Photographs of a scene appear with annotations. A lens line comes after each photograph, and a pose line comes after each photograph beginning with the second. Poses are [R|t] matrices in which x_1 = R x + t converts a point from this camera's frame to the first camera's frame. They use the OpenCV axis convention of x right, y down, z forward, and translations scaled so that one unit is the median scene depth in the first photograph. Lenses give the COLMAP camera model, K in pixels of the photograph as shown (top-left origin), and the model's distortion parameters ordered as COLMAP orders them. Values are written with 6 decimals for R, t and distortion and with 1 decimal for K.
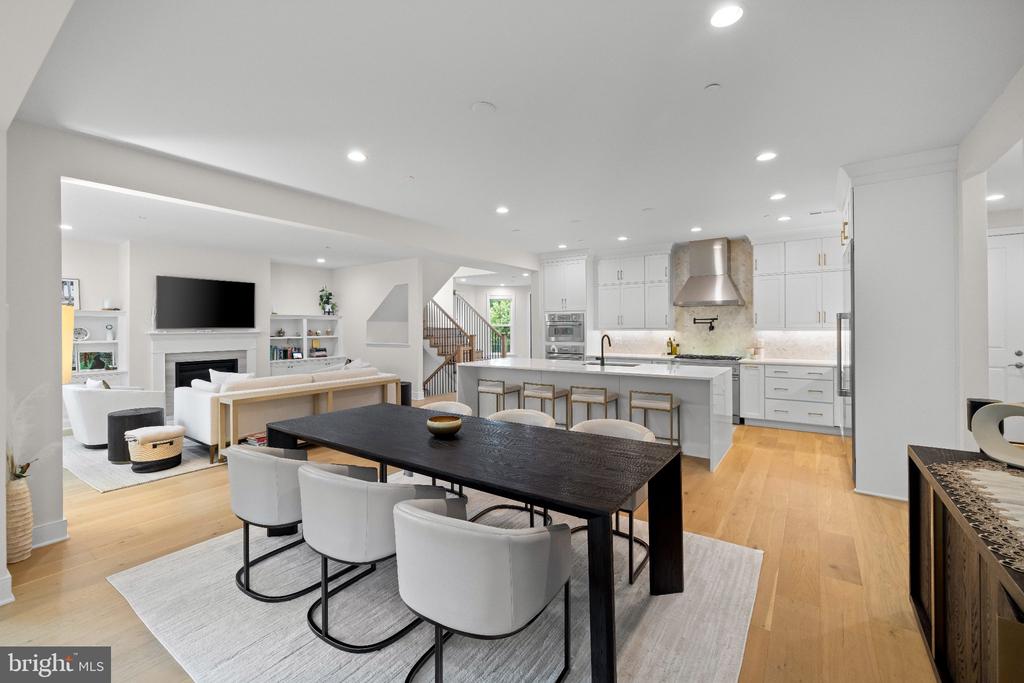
lens RADIAL K [[433.7, 0, 512.5], [0, 433.7, 329.3], [0, 0, 1]] dist [-0.001428, -0.000761]
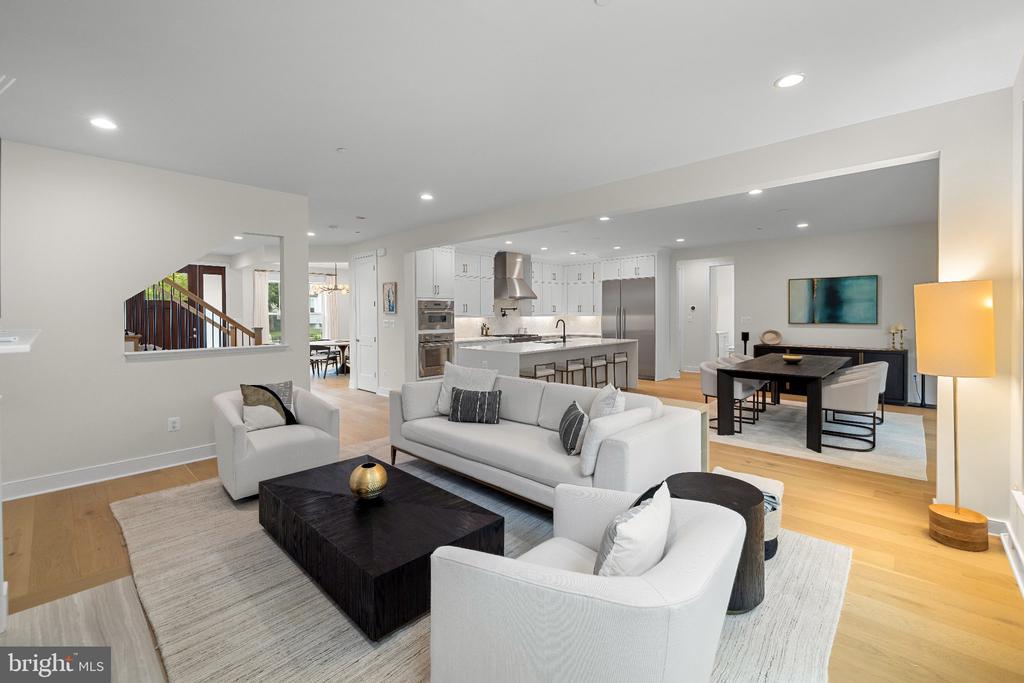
lens RADIAL K [[433.7, 0, 512.5], [0, 433.7, 329.3], [0, 0, 1]] dist [-0.001428, -0.000761]
pose [[0.138353, -0.027140, 0.990011, -0.983644], [0.010742, 0.999607, 0.025902, 0.006245], [-0.990325, 0.007051, 0.138590, 0.836282]]
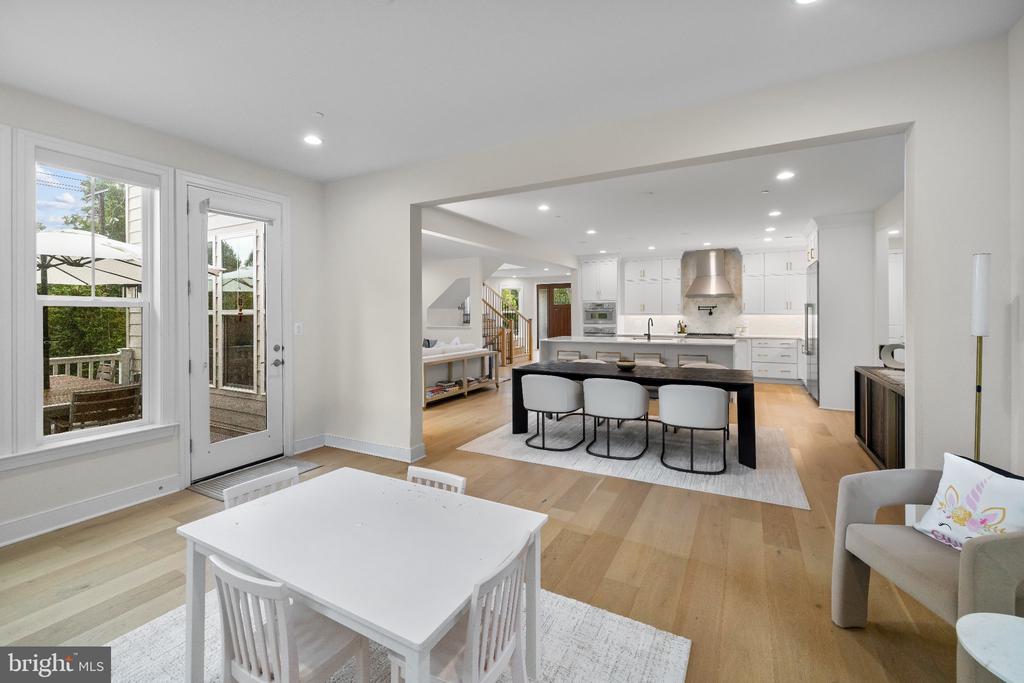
lens RADIAL K [[440.4, 0, 513.1], [0, 440.4, 319.9], [0, 0, 1]] dist [-0.000016, -0.000069]
pose [[0.992766, -0.001748, 0.120056, -0.353657], [0.000903, 0.999974, 0.007099, 0.007361], [-0.120066, -0.006939, 0.992742, -0.331701]]
